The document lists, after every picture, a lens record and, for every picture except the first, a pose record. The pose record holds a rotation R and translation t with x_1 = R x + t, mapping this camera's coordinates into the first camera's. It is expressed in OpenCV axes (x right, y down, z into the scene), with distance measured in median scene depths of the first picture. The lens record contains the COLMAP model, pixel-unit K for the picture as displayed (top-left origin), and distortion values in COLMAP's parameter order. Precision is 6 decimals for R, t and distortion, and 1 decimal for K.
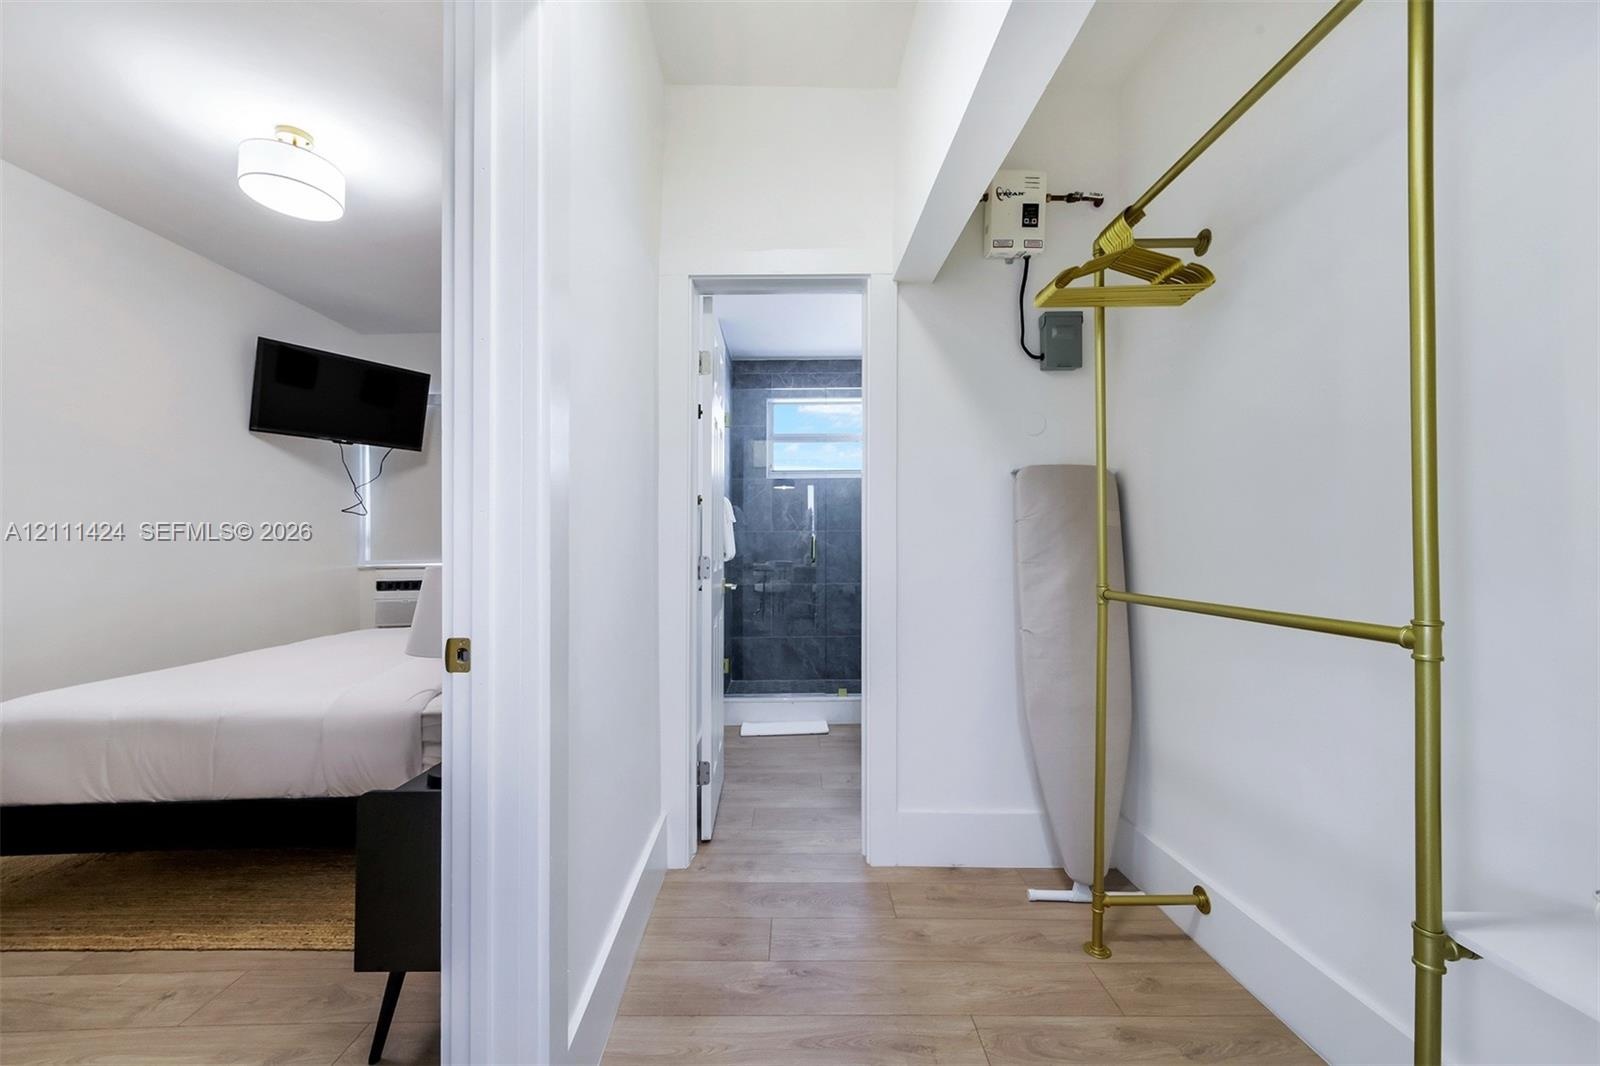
lens RADIAL K [[630.4, 0, 795.5], [0, 630.4, 544.3], [0, 0, 1]] dist [0.007736, 0.002162]
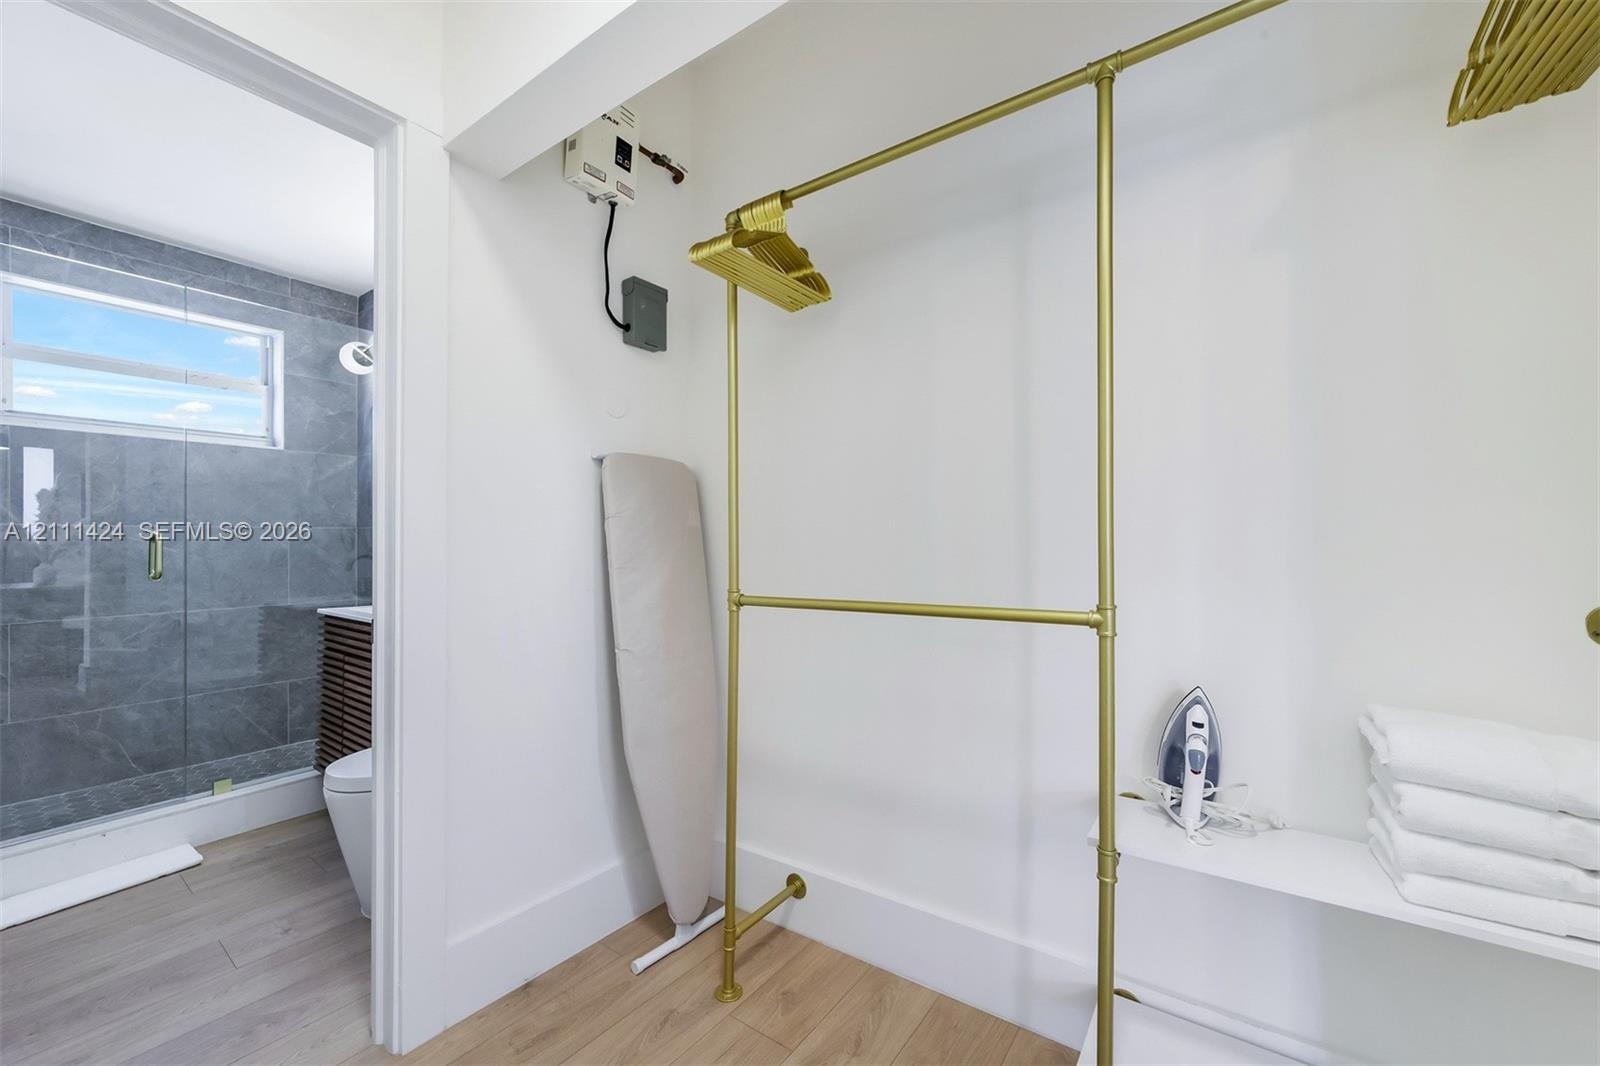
lens RADIAL K [[630.4, 0, 799.4], [0, 630.4, 544.5], [0, 0, 1]] dist [0.007736, 0.002162]
pose [[0.600100, 0.000525, 0.799925, -0.159898], [0.003379, 0.999989, -0.003191, 0.000986], [-0.799918, 0.004618, 0.600092, 0.311561]]
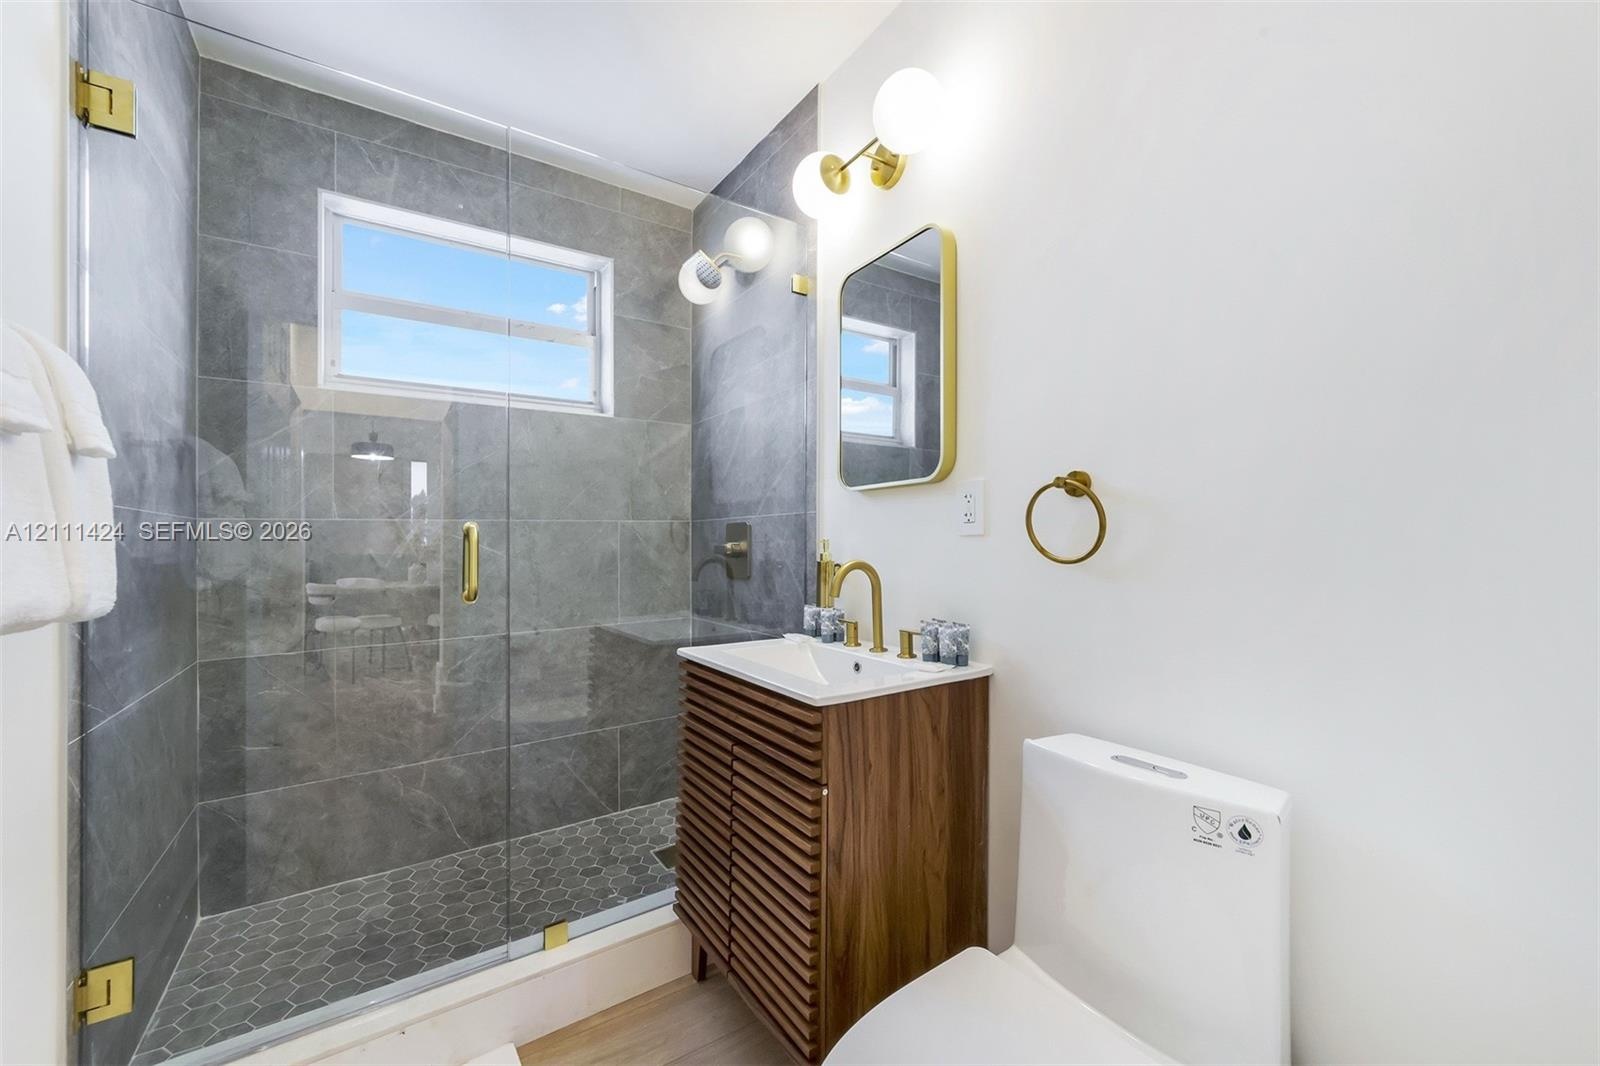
lens RADIAL K [[630.4, 0, 797.5], [0, 630.4, 539.7], [0, 0, 1]] dist [0.007736, 0.002162]
pose [[0.837711, 0.000496, 0.546113, -0.026404], [0.006121, 0.999928, -0.010298, -0.001880], [-0.546079, 0.011969, 0.837648, 1.086347]]
